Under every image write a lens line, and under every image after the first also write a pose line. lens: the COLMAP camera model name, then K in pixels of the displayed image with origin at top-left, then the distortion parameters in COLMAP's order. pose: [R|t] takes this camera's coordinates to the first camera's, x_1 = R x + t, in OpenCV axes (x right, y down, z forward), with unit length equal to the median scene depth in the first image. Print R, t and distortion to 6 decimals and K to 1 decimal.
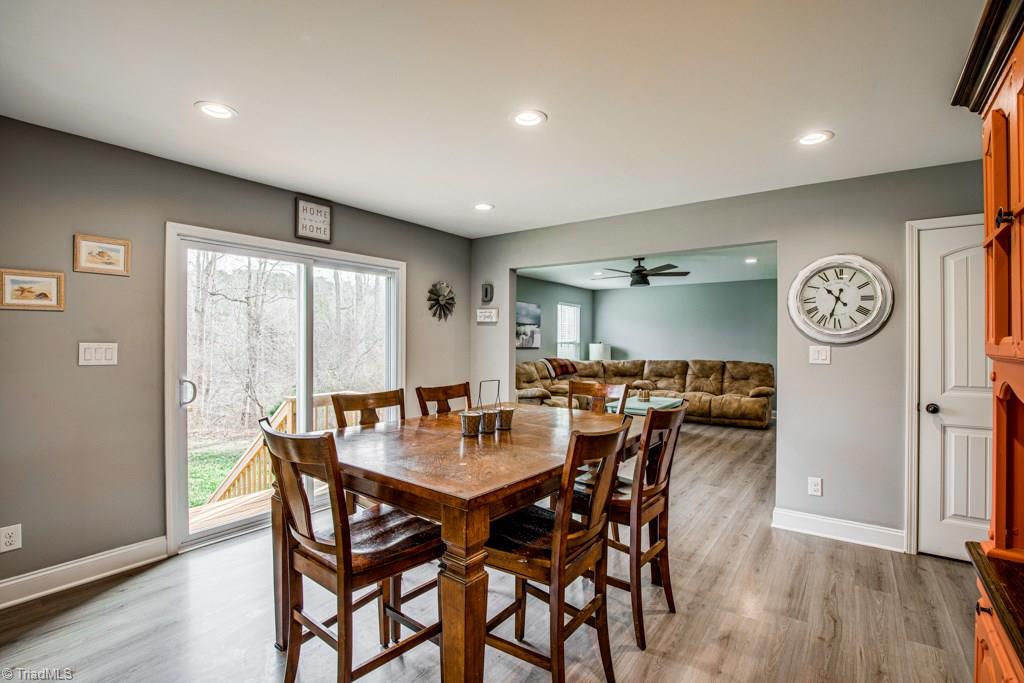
lens RADIAL K [[461.7, 0, 536.0], [0, 461.7, 342.1], [0, 0, 1]] dist [-0.003598, -0.000422]
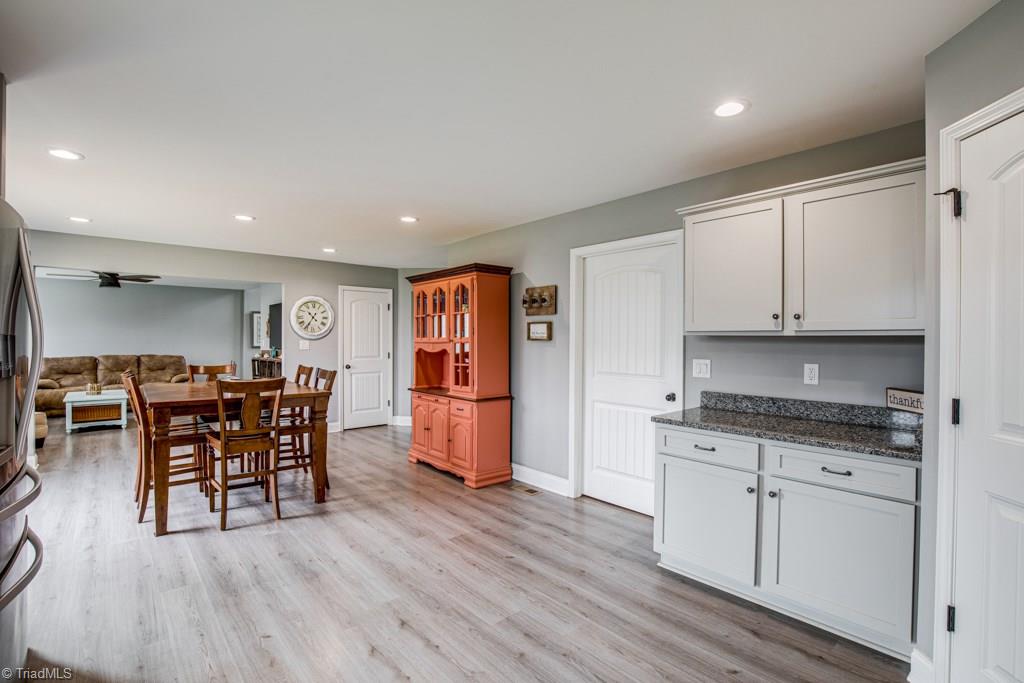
lens RADIAL K [[461.7, 0, 536.0], [0, 461.7, 342.1], [0, 0, 1]] dist [-0.003598, -0.000422]
pose [[0.214284, -0.010355, 0.976716, -0.495426], [-0.001387, 0.999940, 0.010905, -0.003521], [-0.976770, -0.003691, 0.214257, -0.177838]]
